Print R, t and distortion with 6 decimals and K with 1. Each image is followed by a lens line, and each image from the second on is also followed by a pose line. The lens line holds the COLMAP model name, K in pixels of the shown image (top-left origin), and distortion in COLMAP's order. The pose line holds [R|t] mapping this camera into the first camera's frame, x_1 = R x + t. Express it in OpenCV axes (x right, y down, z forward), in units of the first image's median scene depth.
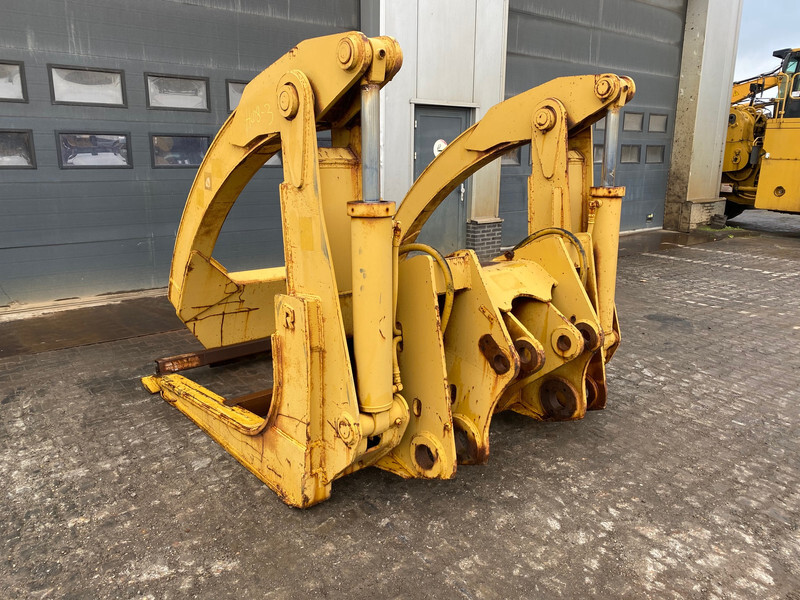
lens RADIAL K [[603.4, 0, 399.6], [0, 603.4, 294.0], [0, 0, 1]] dist [0.007059, -0.004745]
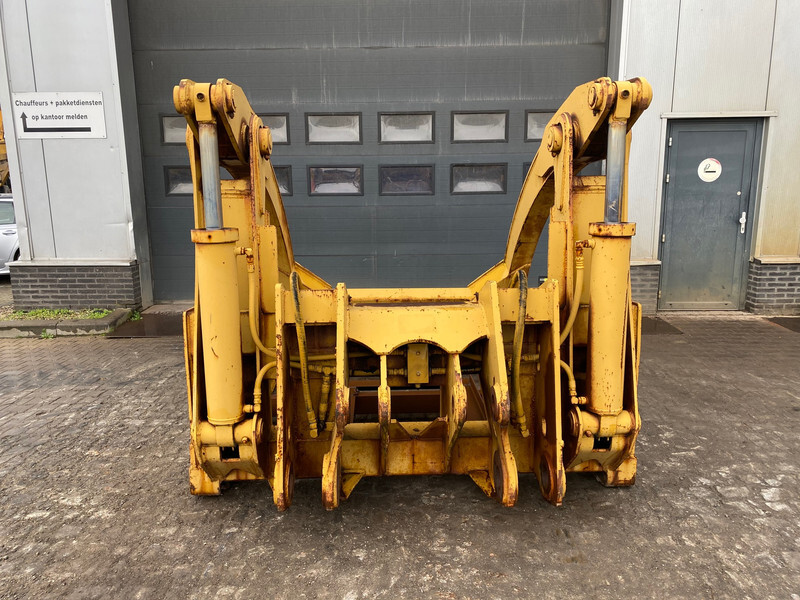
lens RADIAL K [[600.1, 0, 397.0], [0, 600.1, 301.6], [0, 0, 1]] dist [0.012560, -0.001576]
pose [[0.780342, 0.109835, -0.615632, 0.483922], [-0.124080, 0.992076, 0.019720, -0.047388], [0.612920, 0.061000, 0.787787, 0.189993]]
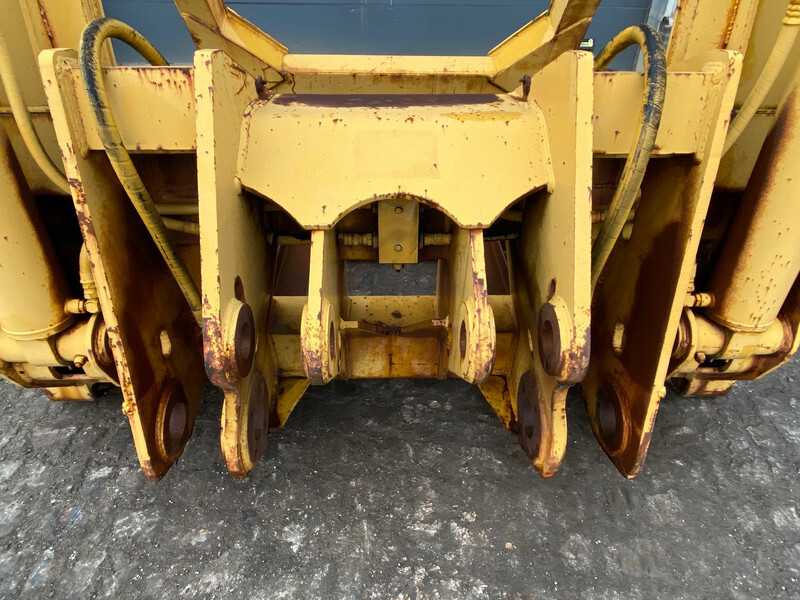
lens RADIAL K [[518.4, 0, 395.5], [0, 518.4, 298.9], [0, 0, 1]] dist [0.072714, -0.081907]
pose [[0.769845, 0.370458, -0.519711, 0.277748], [-0.143415, 0.893886, 0.424736, -0.058255], [0.621909, -0.252447, 0.741282, 0.487268]]
